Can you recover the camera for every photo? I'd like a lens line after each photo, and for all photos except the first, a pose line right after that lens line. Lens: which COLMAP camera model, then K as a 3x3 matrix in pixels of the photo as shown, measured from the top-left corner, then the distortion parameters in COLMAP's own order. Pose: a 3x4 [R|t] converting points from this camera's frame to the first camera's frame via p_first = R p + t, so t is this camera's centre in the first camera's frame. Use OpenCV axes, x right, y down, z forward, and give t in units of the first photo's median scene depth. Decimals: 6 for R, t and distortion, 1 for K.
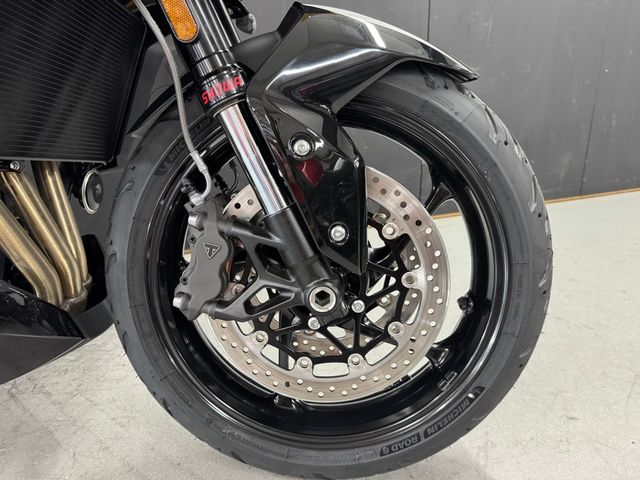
lens RADIAL K [[453.2, 0, 320.0], [0, 453.2, 240.0], [0, 0, 1]] dist [0.049708, 0.000906]
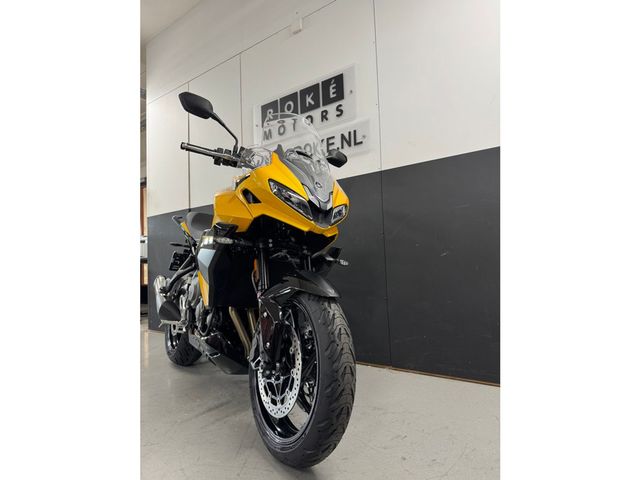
lens RADIAL K [[343.2, 0, 320.0], [0, 343.2, 240.0], [0, 0, 1]] dist [0.030383, 0.000031]
pose [[0.589751, -0.032328, -0.806938, 1.930909], [-0.254380, 0.940899, -0.223608, -0.223424], [0.766476, 0.337142, 0.546672, -0.204798]]
